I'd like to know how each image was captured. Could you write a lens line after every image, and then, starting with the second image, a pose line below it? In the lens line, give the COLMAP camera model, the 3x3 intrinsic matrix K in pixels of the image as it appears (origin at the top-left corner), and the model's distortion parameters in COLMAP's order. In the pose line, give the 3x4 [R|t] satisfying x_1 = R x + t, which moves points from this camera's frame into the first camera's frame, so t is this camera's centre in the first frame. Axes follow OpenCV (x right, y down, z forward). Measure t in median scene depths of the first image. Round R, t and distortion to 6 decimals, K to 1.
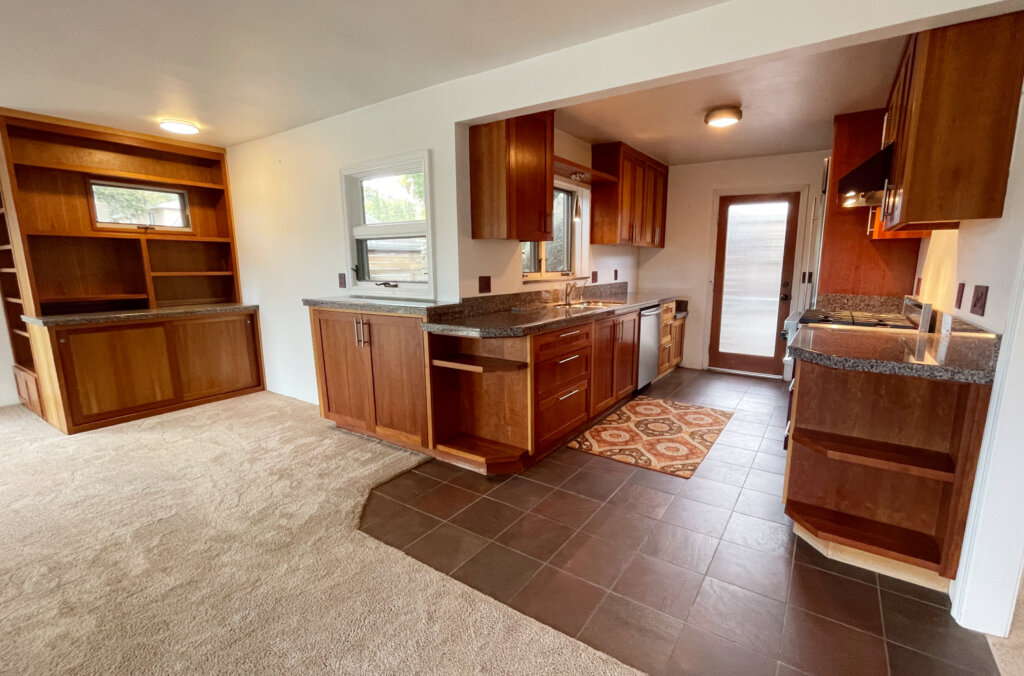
lens RADIAL K [[451.2, 0, 537.3], [0, 451.2, 338.6], [0, 0, 1]] dist [0.004091, 0.000367]
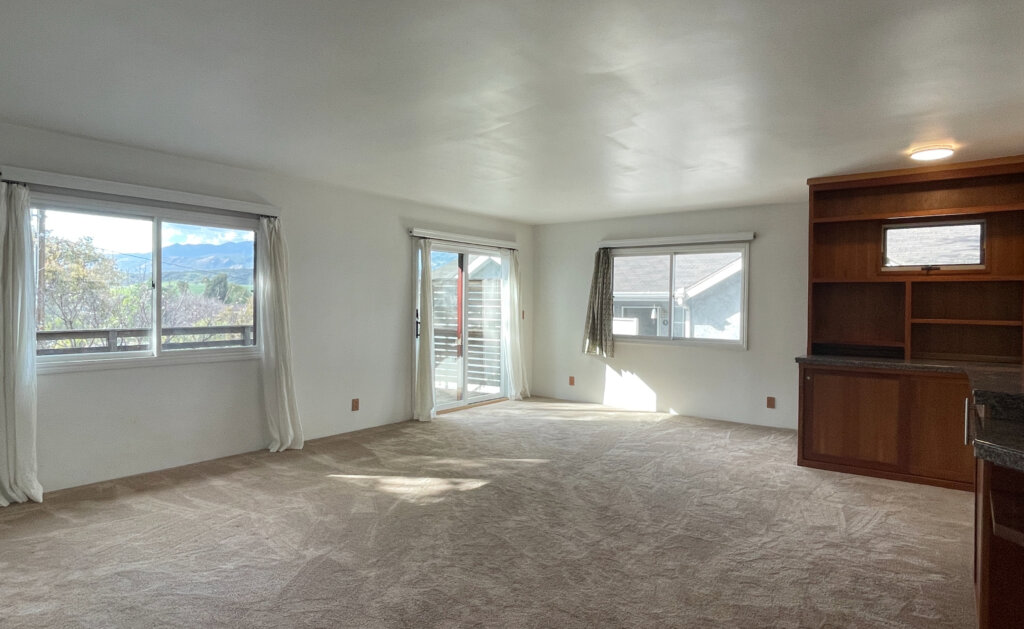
lens RADIAL K [[600.7, 0, 510.5], [0, 600.7, 311.8], [0, 0, 1]] dist [-0.008464, 0.003506]
pose [[-0.076055, 0.015134, -0.996989, 0.403911], [-0.172039, 0.984690, 0.028072, -0.064688], [0.982150, 0.173656, -0.072287, 0.350214]]
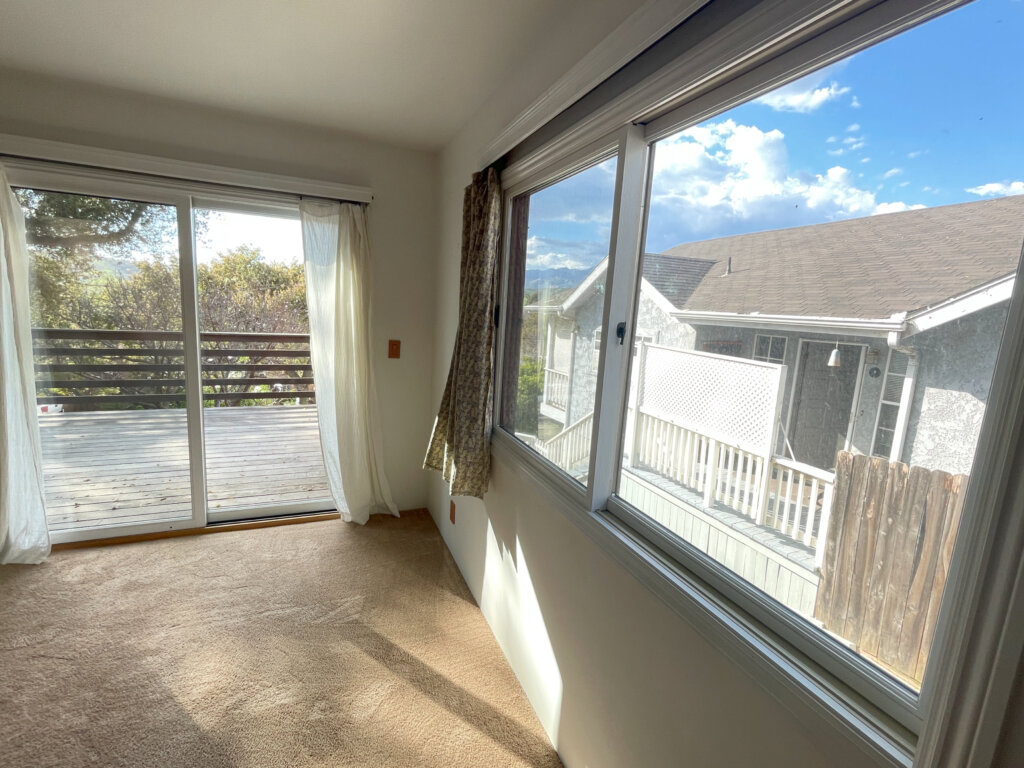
lens RADIAL K [[464.0, 0, 511.6], [0, 464.0, 382.9], [0, 0, 1]] dist [-0.012123, 0.000070]
pose [[-0.563091, 0.100306, -0.820285, -1.269788], [-0.188946, 0.950687, 0.245955, -0.182987], [0.804505, 0.293485, -0.516371, 0.848688]]
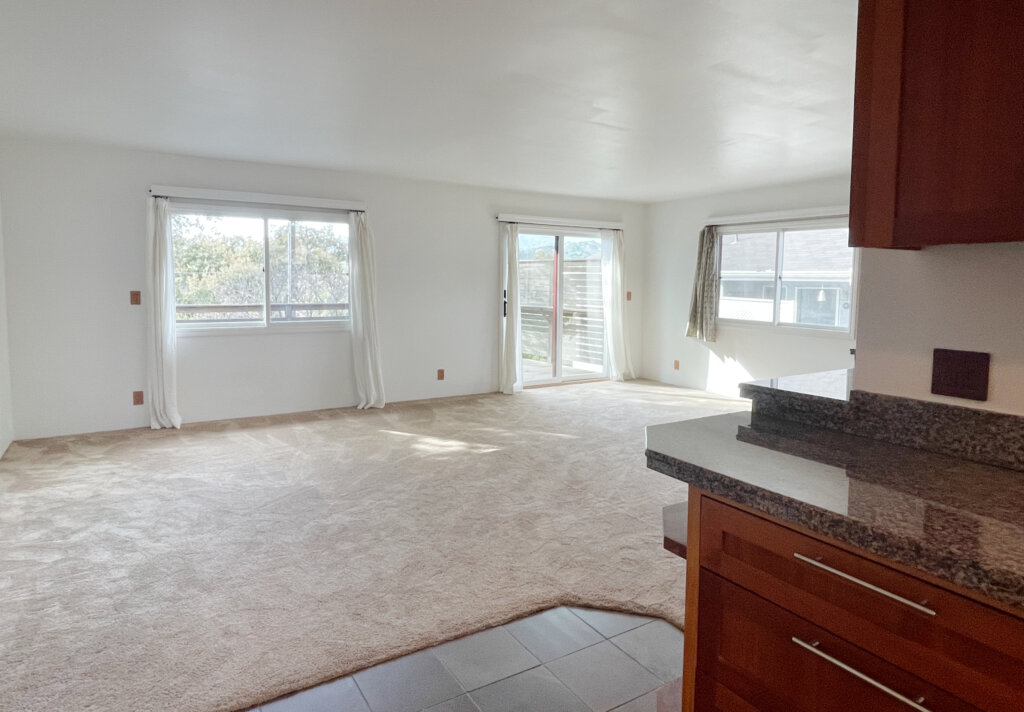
lens RADIAL K [[611.0, 0, 503.8], [0, 611.0, 327.5], [0, 0, 1]] dist [0.006371, -0.000808]
pose [[-0.433026, 0.068999, -0.898736, 0.404831], [-0.157139, 0.976019, 0.150645, -0.151320], [0.887578, 0.206460, -0.411800, 0.775271]]
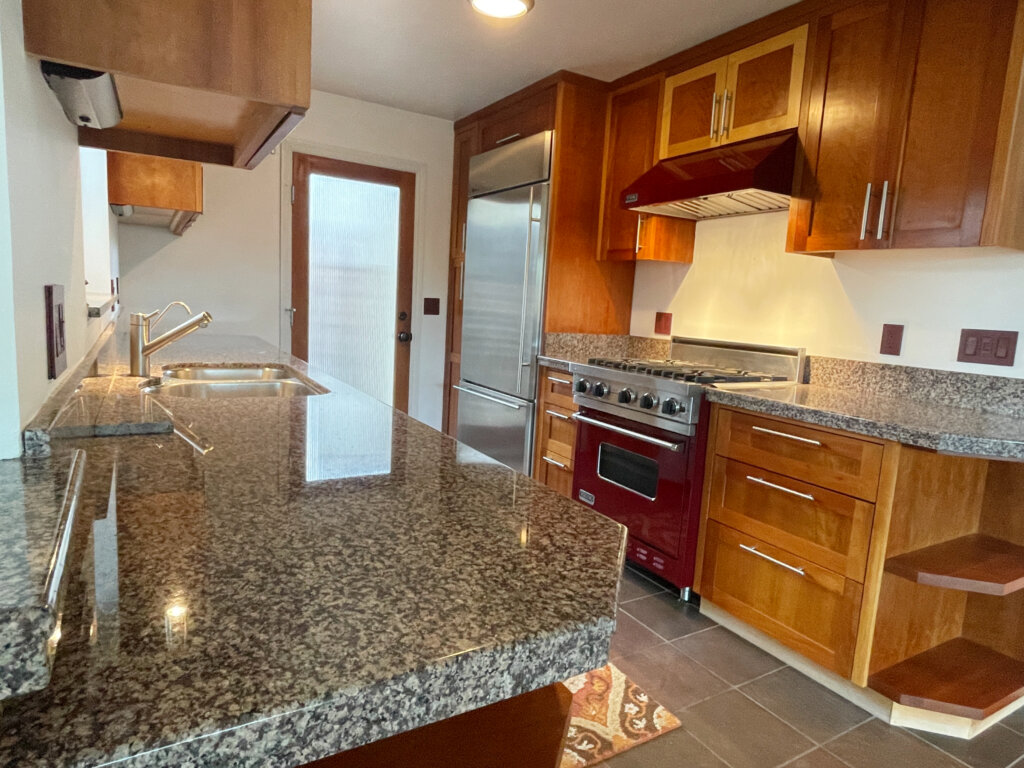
lens RADIAL K [[623.7, 0, 509.4], [0, 623.7, 380.7], [0, 0, 1]] dist [0.001643, 0.001562]
pose [[0.448875, -0.102892, 0.887651, -0.236610], [0.100749, 0.992842, 0.064137, -0.094539], [-0.887897, 0.060640, 0.456028, 0.630979]]
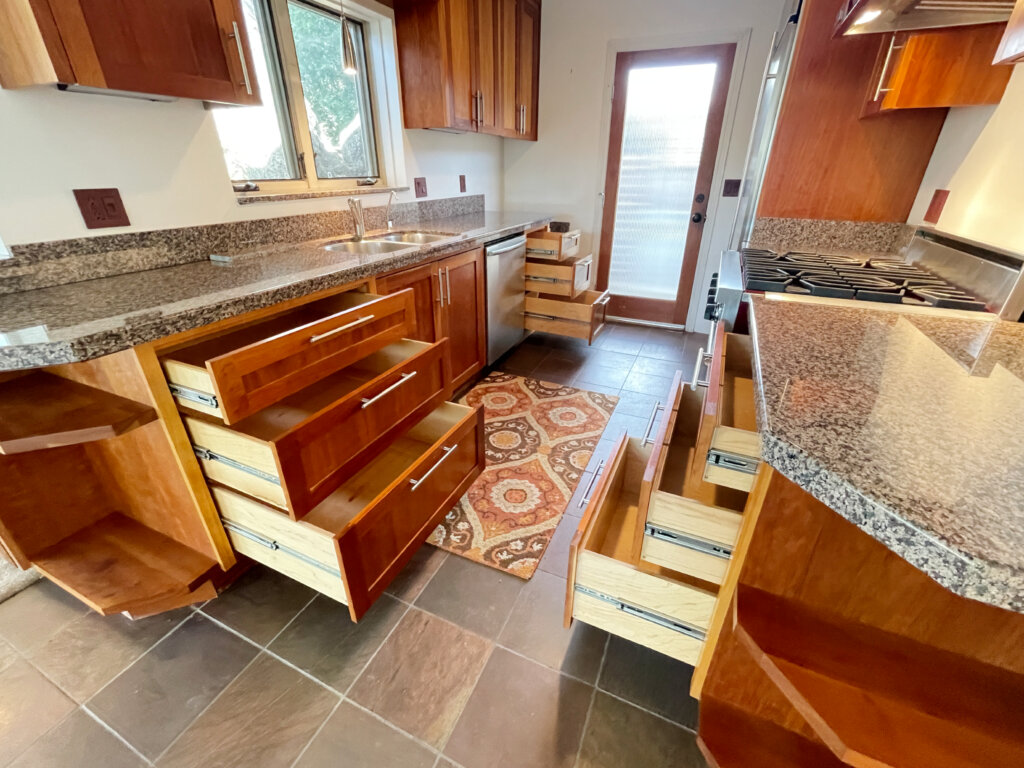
lens RADIAL K [[434.1, 0, 509.7], [0, 434.1, 378.0], [0, 0, 1]] dist [-0.000775, 0.000758]
pose [[0.988998, -0.062968, 0.133862, 0.193982], [0.023400, 0.960085, 0.278729, -0.060903], [-0.146069, -0.272530, 0.950995, 0.425248]]
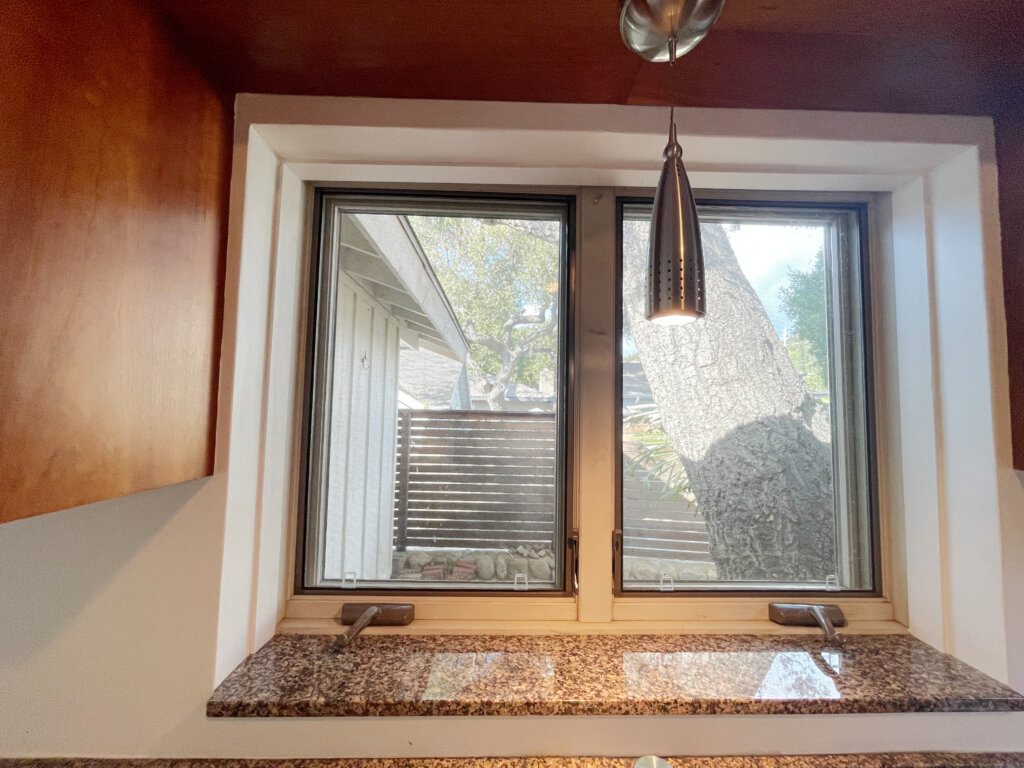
lens RADIAL K [[412.5, 0, 512.5], [0, 412.5, 383.5], [0, 0, 1]] dist [-0.000129, -0.000244]
pose [[0.571311, -0.041843, -0.819666, 0.166839], [-0.154755, 0.975293, -0.157652, -0.233258], [0.806012, 0.216916, 0.550720, 0.965820]]
